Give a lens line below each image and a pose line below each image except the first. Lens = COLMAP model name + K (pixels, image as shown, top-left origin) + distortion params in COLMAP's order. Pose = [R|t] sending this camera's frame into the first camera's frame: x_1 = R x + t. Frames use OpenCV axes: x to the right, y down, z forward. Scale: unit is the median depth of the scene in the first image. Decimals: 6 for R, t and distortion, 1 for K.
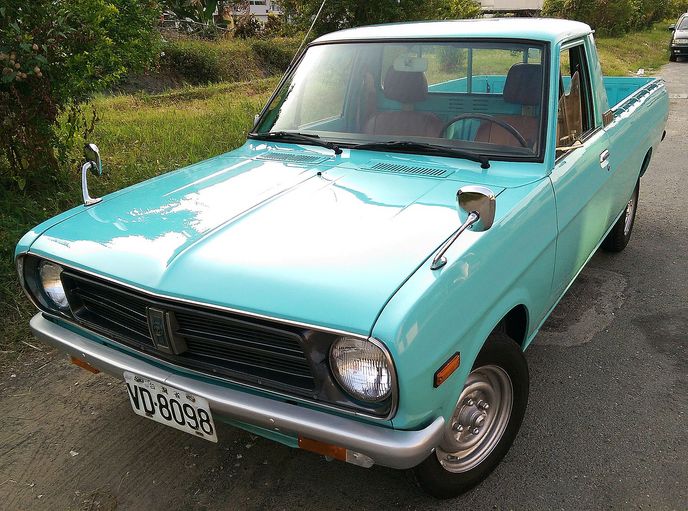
lens RADIAL K [[652.0, 0, 341.8], [0, 652.0, 253.0], [0, 0, 1]] dist [0.043369, 0.000000]
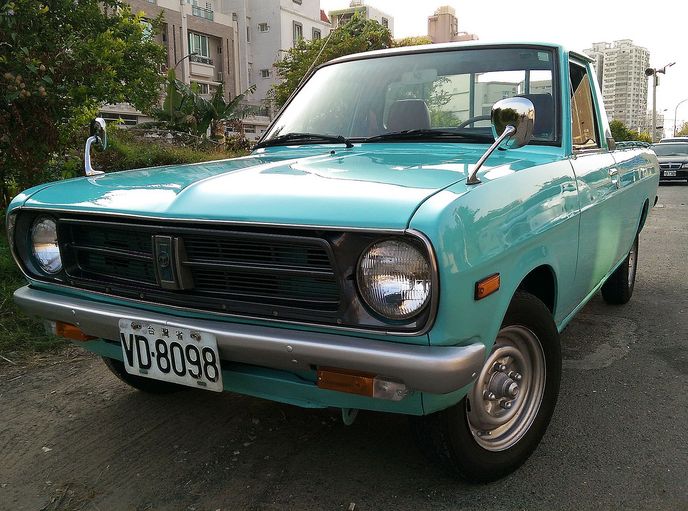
lens RADIAL K [[652.0, 0, 341.5], [0, 652.0, 254.4], [0, 0, 1]] dist [0.043369, 0.000000]
pose [[0.999303, 0.022422, 0.029855, -0.052612], [-0.016241, 0.981028, -0.193187, 0.239176], [-0.033621, 0.192567, 0.980708, 0.086141]]
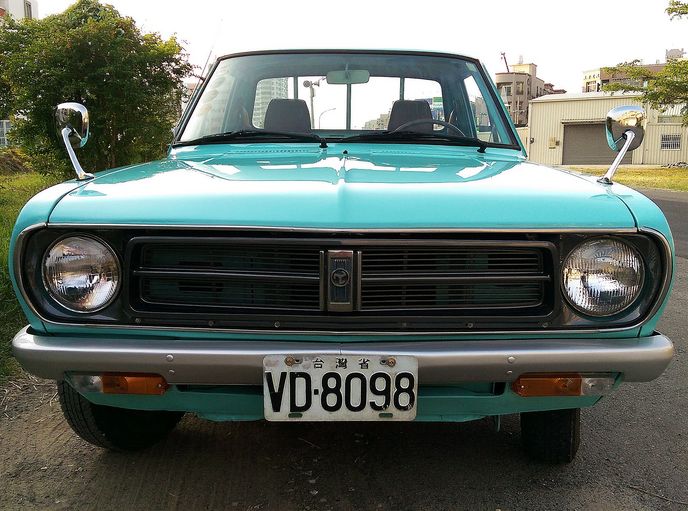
lens RADIAL K [[652.0, 0, 342.4], [0, 652.0, 251.3], [0, 0, 1]] dist [0.043369, 0.000000]
pose [[0.854437, -0.037484, 0.518201, -0.574732], [0.142545, 0.976034, -0.164434, 0.181314], [-0.499619, 0.214366, 0.839303, 0.296189]]
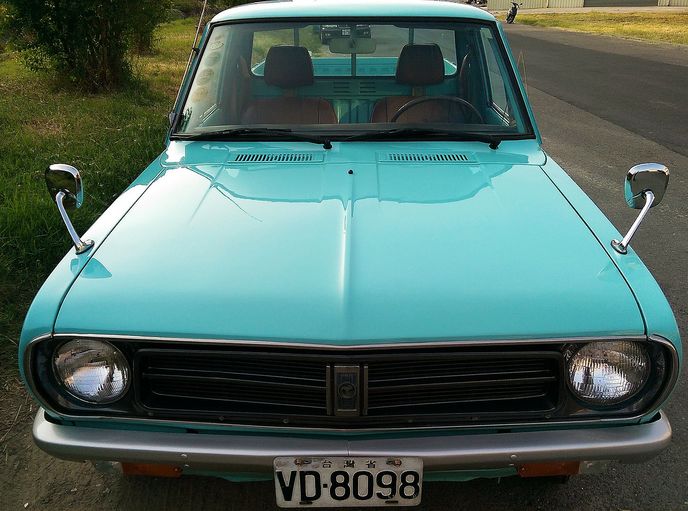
lens RADIAL K [[652.0, 0, 342.3], [0, 652.0, 249.7], [0, 0, 1]] dist [0.043369, 0.000000]
pose [[0.858667, -0.163989, 0.485592, -0.541058], [0.154280, 0.986189, 0.060234, -0.081843], [-0.488763, 0.023196, 0.872108, 0.273084]]
